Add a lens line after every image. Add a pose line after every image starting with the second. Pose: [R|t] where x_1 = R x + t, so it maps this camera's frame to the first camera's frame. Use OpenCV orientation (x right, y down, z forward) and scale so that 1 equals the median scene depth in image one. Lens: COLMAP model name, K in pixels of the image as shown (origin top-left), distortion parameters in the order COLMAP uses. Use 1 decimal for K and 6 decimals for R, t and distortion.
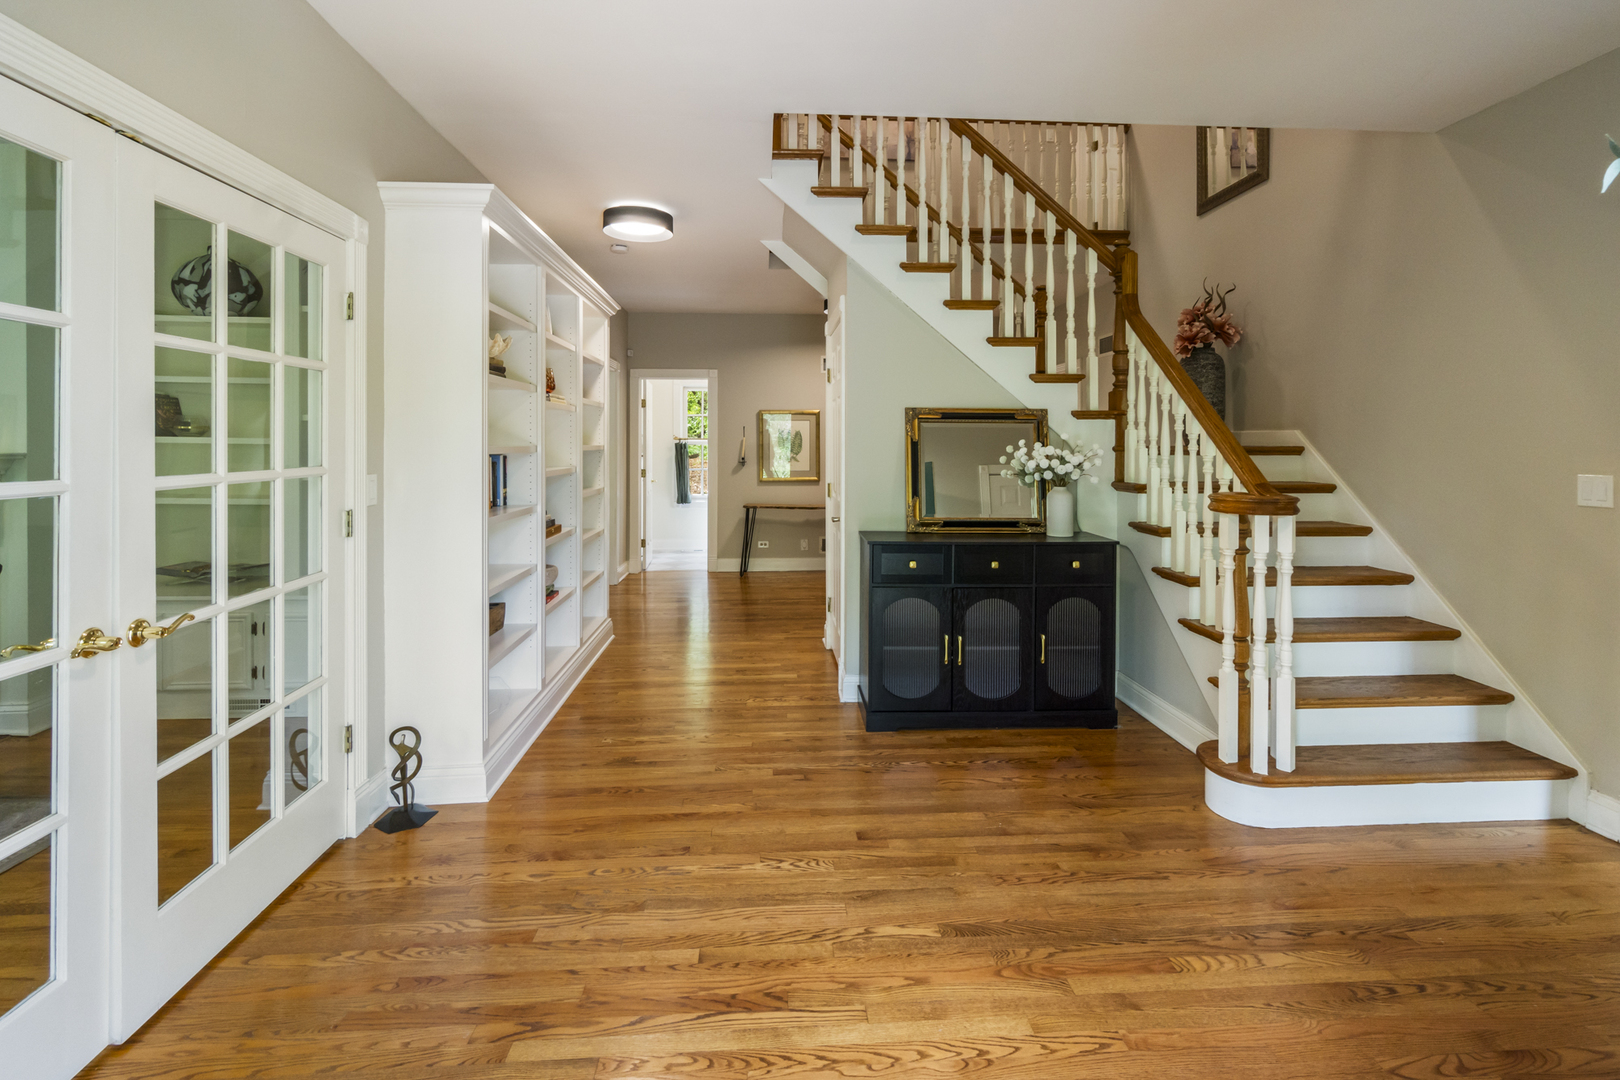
lens RADIAL K [[746.4, 0, 834.5], [0, 746.4, 455.3], [0, 0, 1]] dist [0.005808, 0.003815]
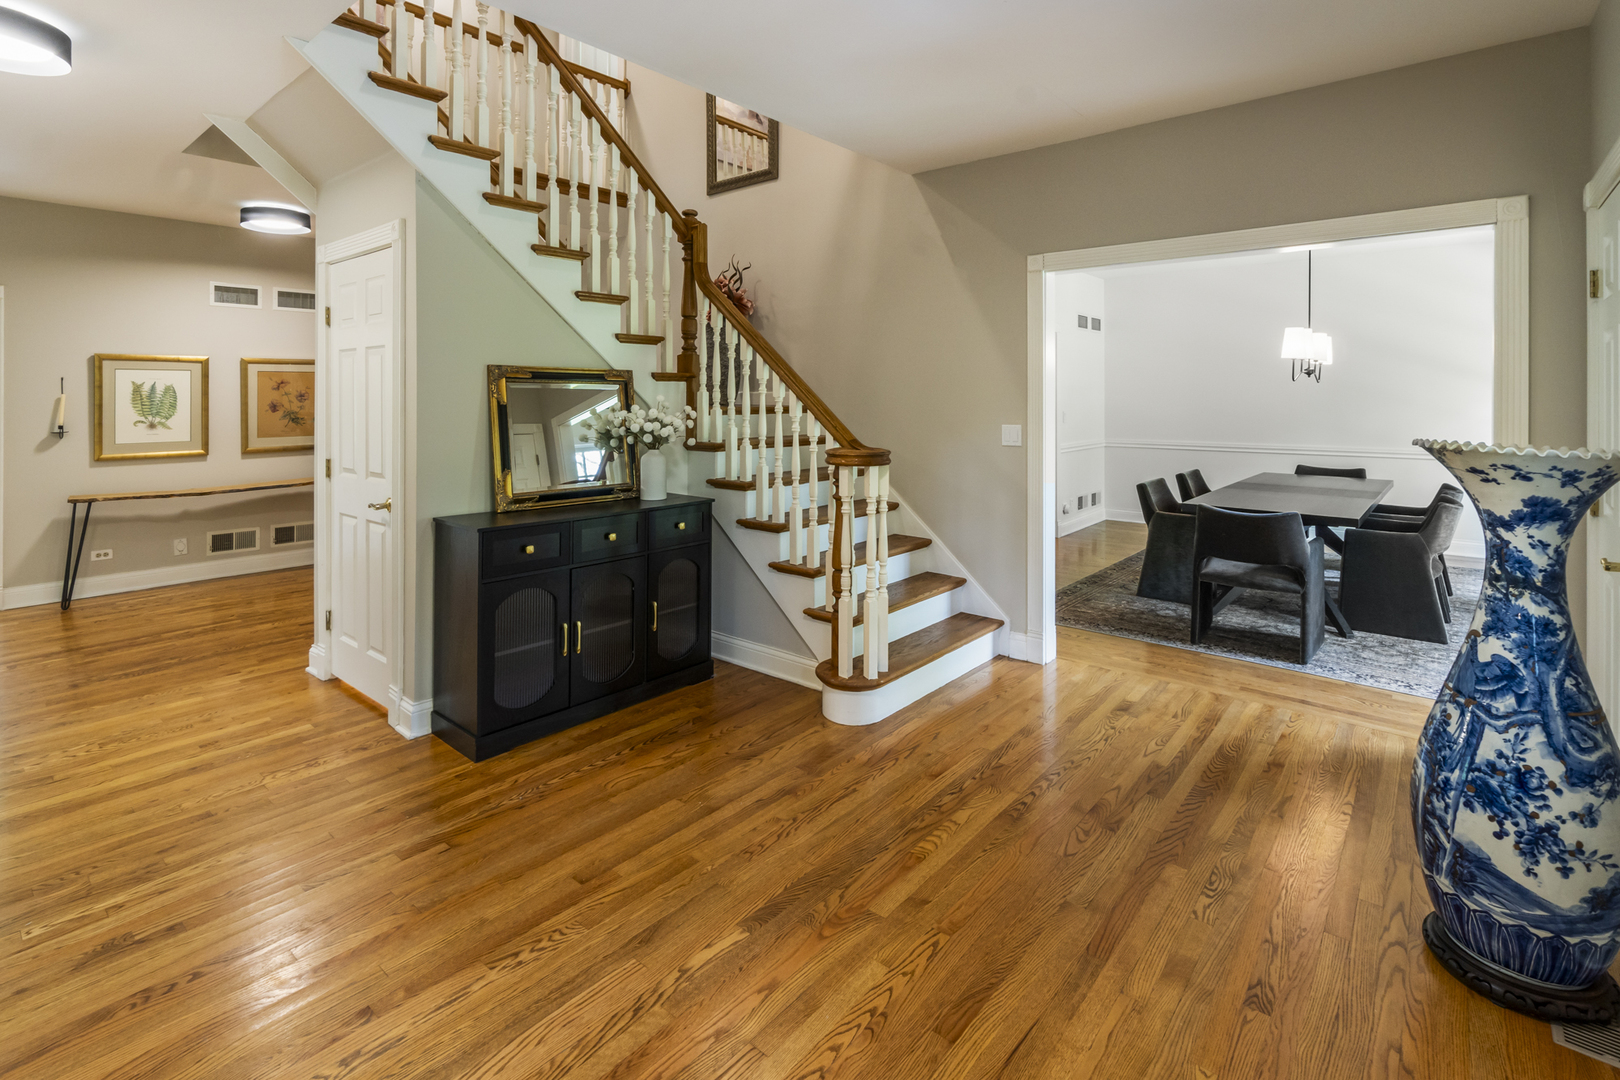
lens RADIAL K [[760.5, 0, 807.1], [0, 760.5, 402.8], [0, 0, 1]] dist [0.003076, -0.000114]
pose [[0.702357, -0.005830, 0.711801, -0.315624], [0.011180, 0.999933, -0.002842, -0.016664], [-0.711737, 0.009954, 0.702376, 0.171462]]
